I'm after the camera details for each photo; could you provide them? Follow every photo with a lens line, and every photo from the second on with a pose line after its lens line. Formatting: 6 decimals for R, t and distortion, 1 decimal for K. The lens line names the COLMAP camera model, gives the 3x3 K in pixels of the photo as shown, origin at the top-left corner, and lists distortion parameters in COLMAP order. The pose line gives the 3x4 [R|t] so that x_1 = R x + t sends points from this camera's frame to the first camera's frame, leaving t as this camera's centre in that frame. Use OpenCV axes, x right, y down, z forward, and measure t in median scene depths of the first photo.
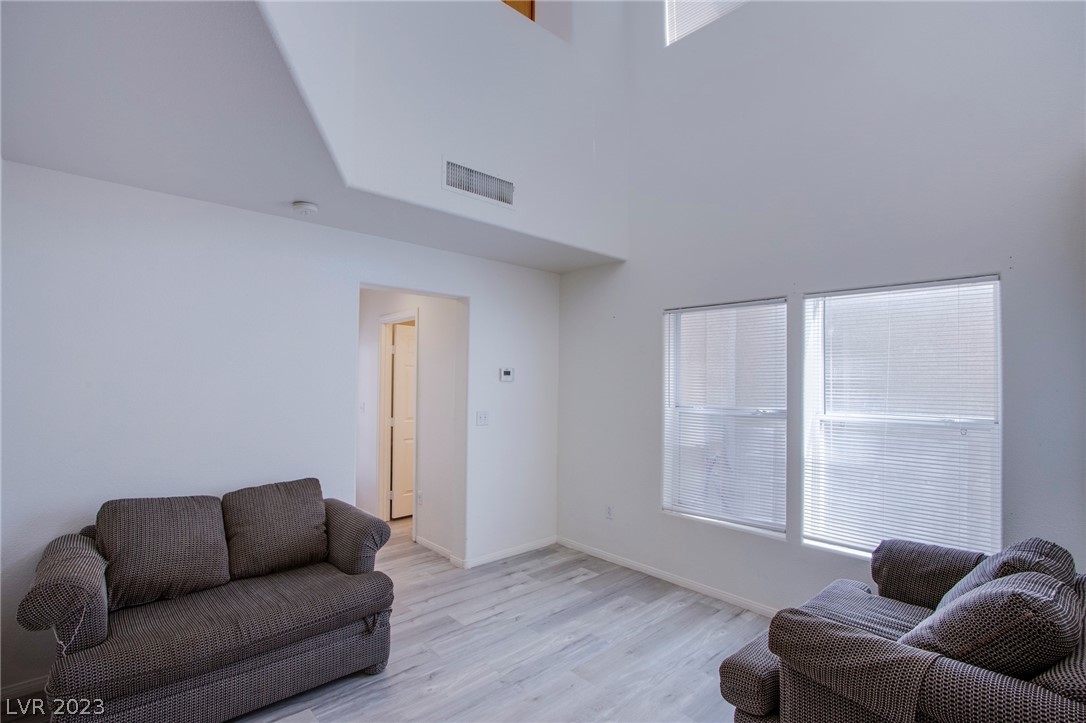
lens RADIAL K [[504.2, 0, 539.1], [0, 504.2, 365.7], [0, 0, 1]] dist [-0.022304, 0.004398]
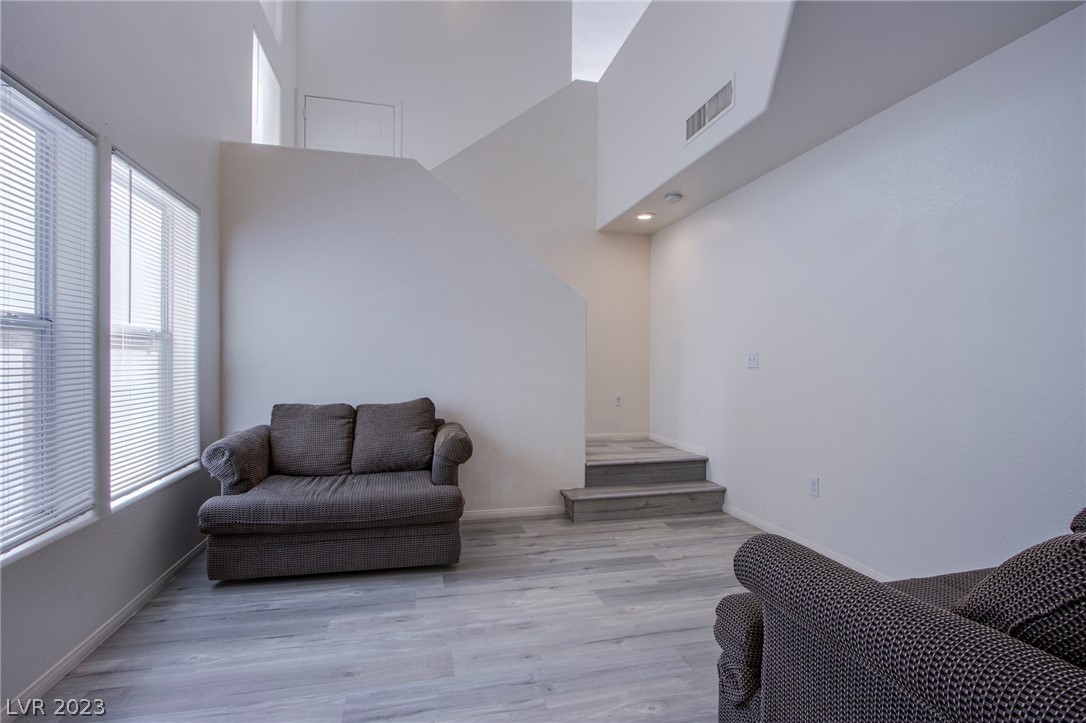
lens RADIAL K [[504.2, 0, 540.9], [0, 504.2, 360.3], [0, 0, 1]] dist [-0.022304, 0.004398]
pose [[-0.877111, -0.019691, 0.479884, -0.370238], [-0.032483, 0.999304, -0.018365, 0.167531], [-0.479188, -0.031696, -0.877140, 1.546993]]
